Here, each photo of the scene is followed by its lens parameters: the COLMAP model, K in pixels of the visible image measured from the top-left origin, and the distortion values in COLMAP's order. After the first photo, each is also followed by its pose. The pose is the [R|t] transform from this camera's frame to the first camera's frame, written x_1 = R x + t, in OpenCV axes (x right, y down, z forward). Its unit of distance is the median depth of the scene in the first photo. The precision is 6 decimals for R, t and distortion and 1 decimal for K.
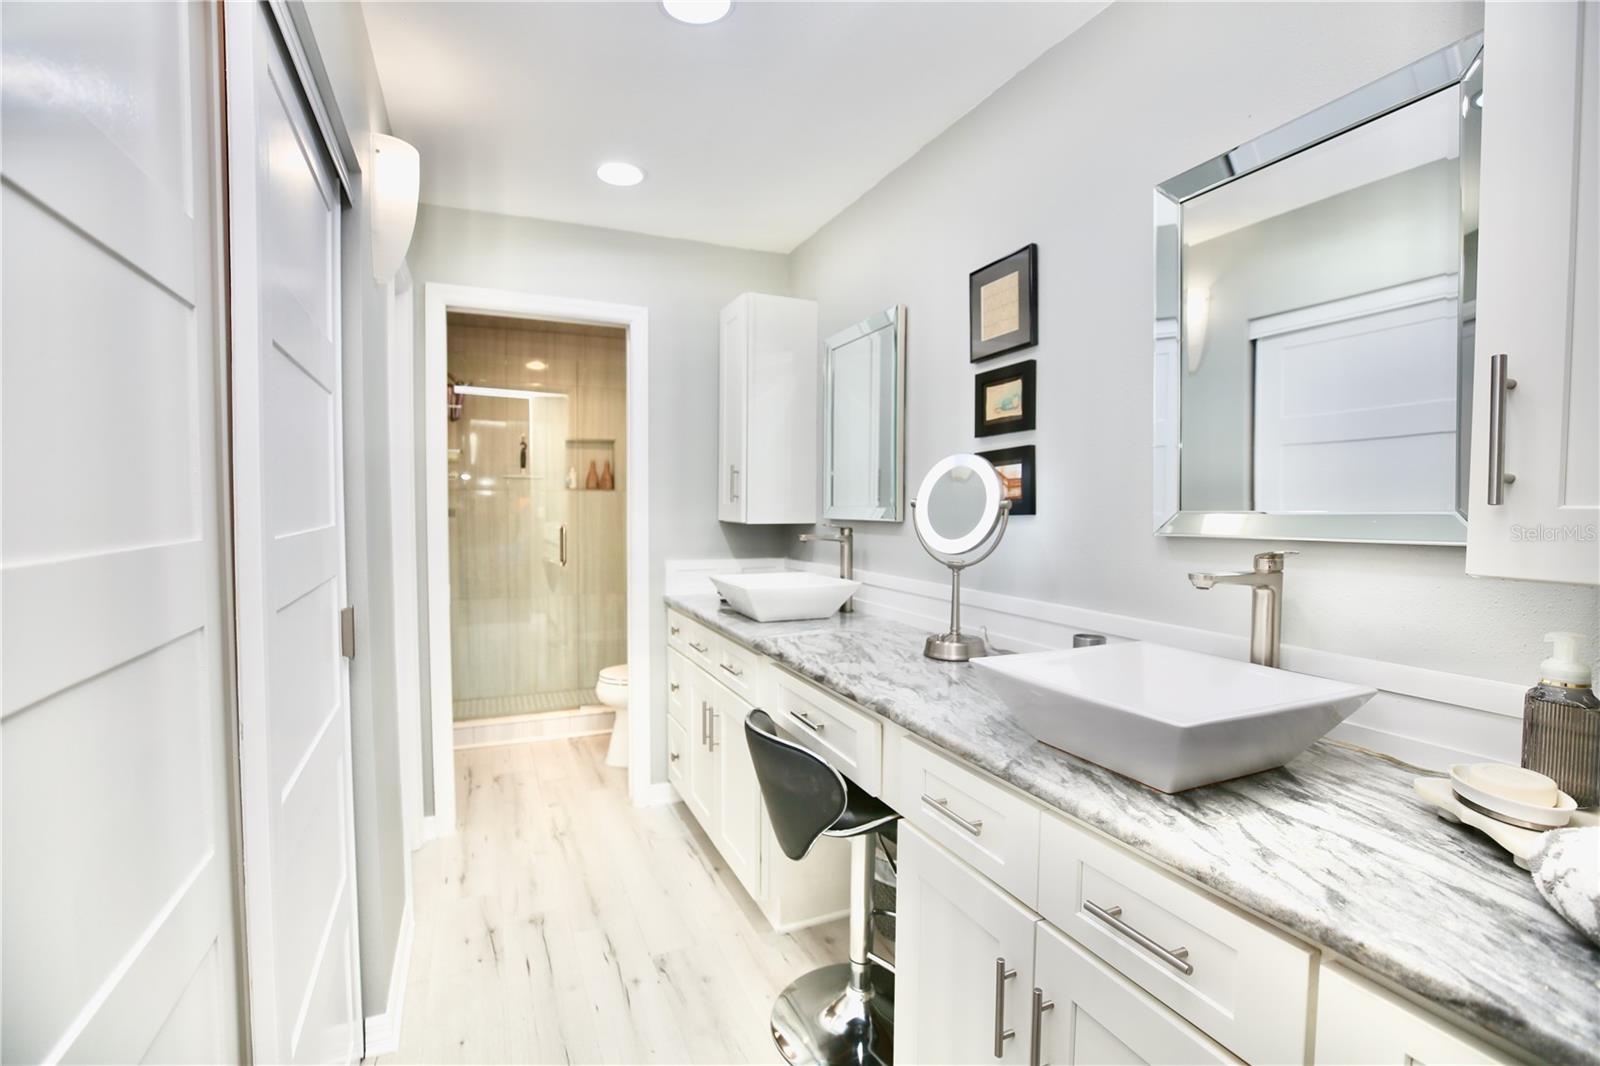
lens RADIAL K [[726.4, 0, 806.9], [0, 726.4, 526.7], [0, 0, 1]] dist [-0.042625, 0.011422]
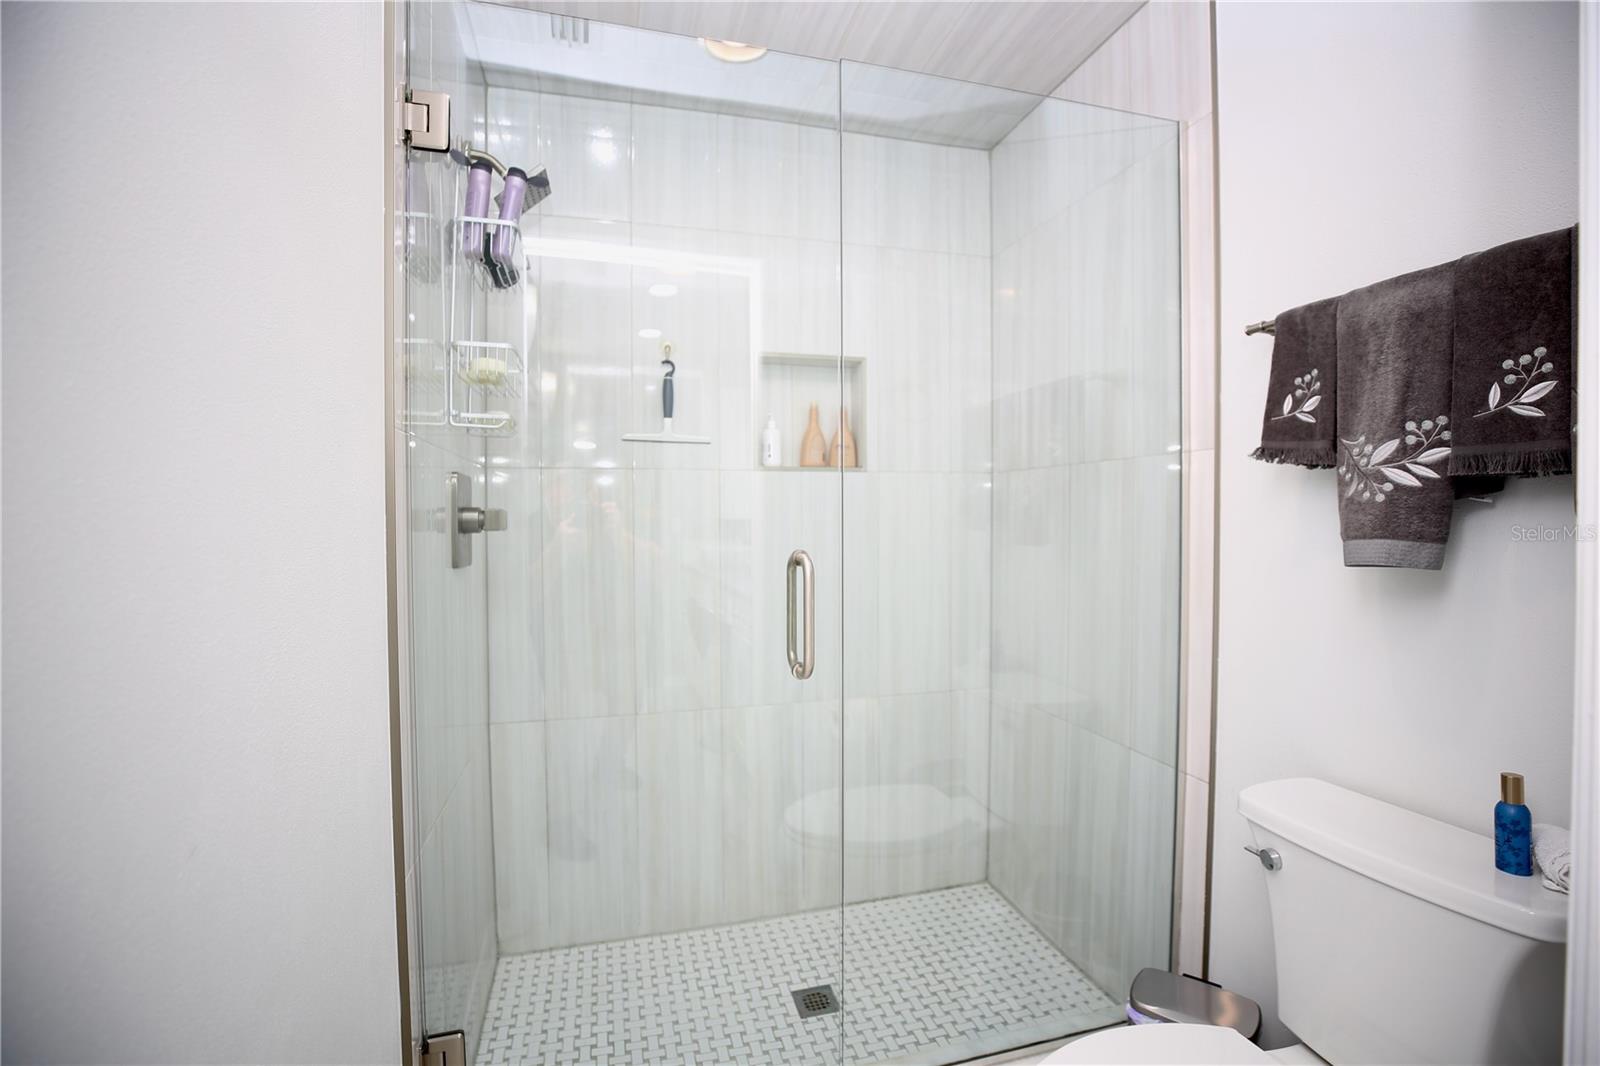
lens RADIAL K [[726.4, 0, 803.0], [0, 726.4, 531.5], [0, 0, 1]] dist [-0.042625, 0.011422]
pose [[0.988677, -0.008634, -0.149808, -0.277403], [0.004796, 0.999651, -0.025963, -0.000592], [0.149980, 0.024951, 0.988374, 0.651912]]
